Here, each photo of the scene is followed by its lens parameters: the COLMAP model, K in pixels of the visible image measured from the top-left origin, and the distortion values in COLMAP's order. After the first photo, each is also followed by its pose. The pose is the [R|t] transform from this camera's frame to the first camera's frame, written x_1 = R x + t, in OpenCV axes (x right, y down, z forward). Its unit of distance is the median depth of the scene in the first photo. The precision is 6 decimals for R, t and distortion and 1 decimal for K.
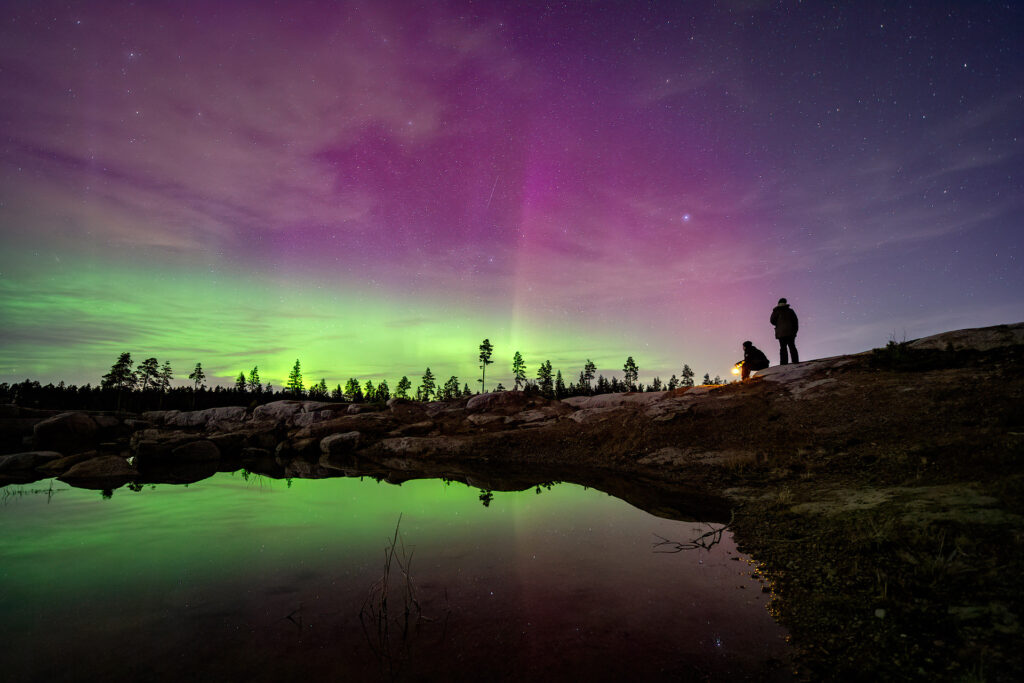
lens RADIAL K [[444.7, 0, 507.7], [0, 444.7, 344.8], [0, 0, 1]] dist [-0.001396, -0.004475]
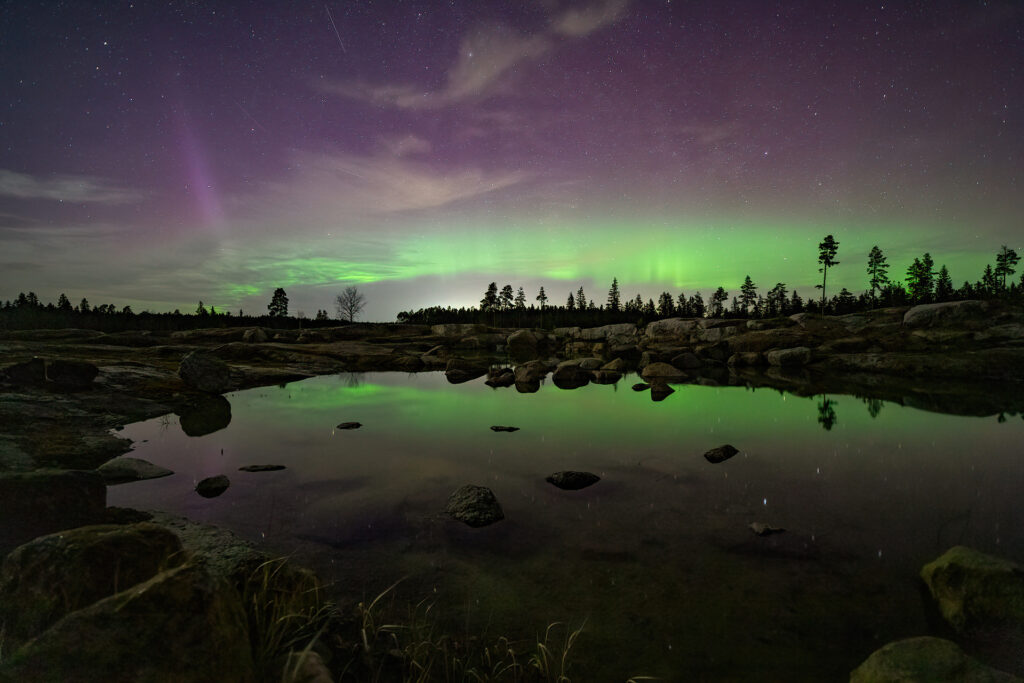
lens RADIAL K [[445.2, 0, 508.6], [0, 445.2, 344.3], [0, 0, 1]] dist [-0.004263, -0.003008]
pose [[0.800694, 0.014095, -0.598907, -0.091291], [0.101680, 0.982020, 0.159050, -0.018026], [0.590381, -0.188248, 0.784865, -0.085609]]
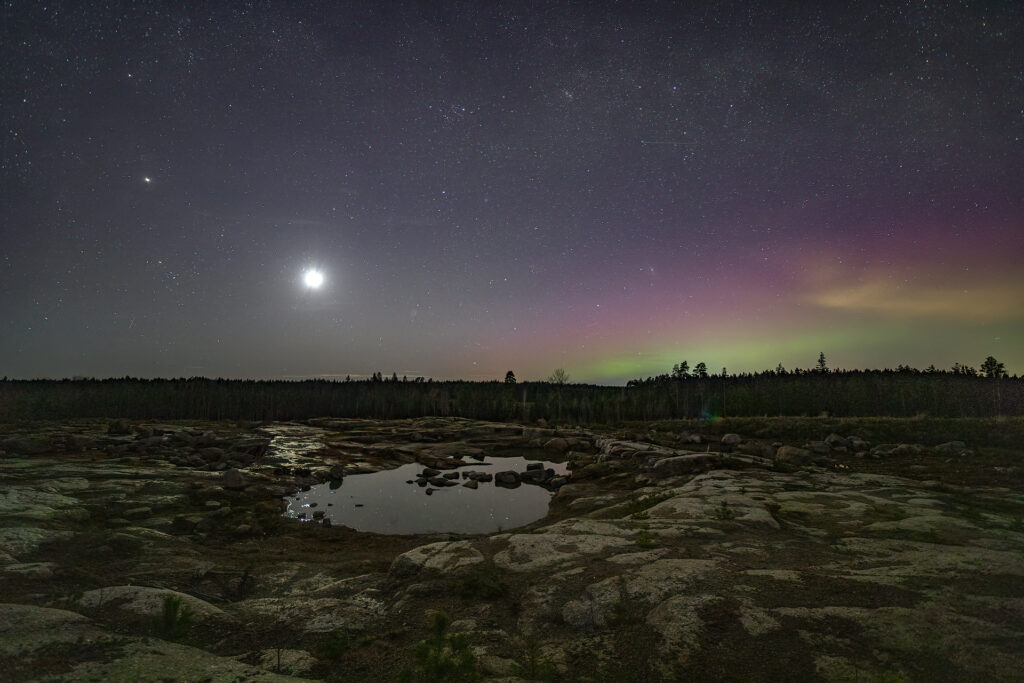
lens RADIAL K [[445.2, 0, 508.6], [0, 445.2, 344.3], [0, 0, 1]] dist [-0.004263, -0.003008]
pose [[0.364860, -0.101952, -0.925464, 0.545052], [0.153740, 0.986939, -0.048114, -0.129479], [0.918282, -0.124726, 0.375769, 0.001274]]
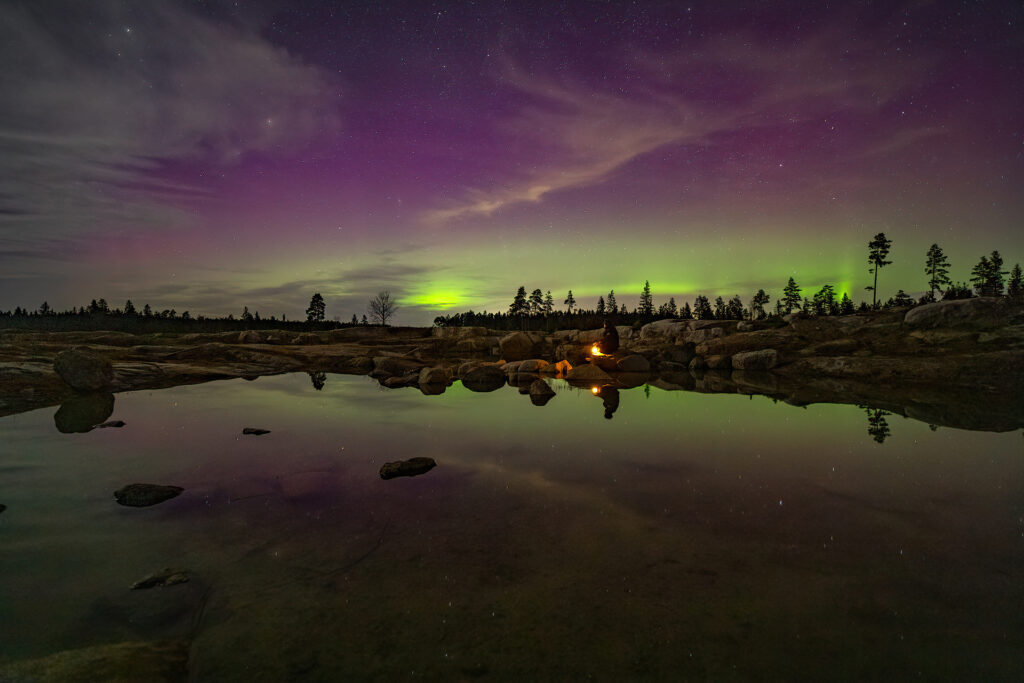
lens RADIAL K [[445.2, 0, 508.6], [0, 445.2, 344.3], [0, 0, 1]] dist [-0.004263, -0.003008]
pose [[0.744321, 0.010730, -0.667736, -0.042026], [0.110471, 0.984118, 0.138955, -0.003310], [0.658622, -0.177192, 0.731314, -0.021964]]
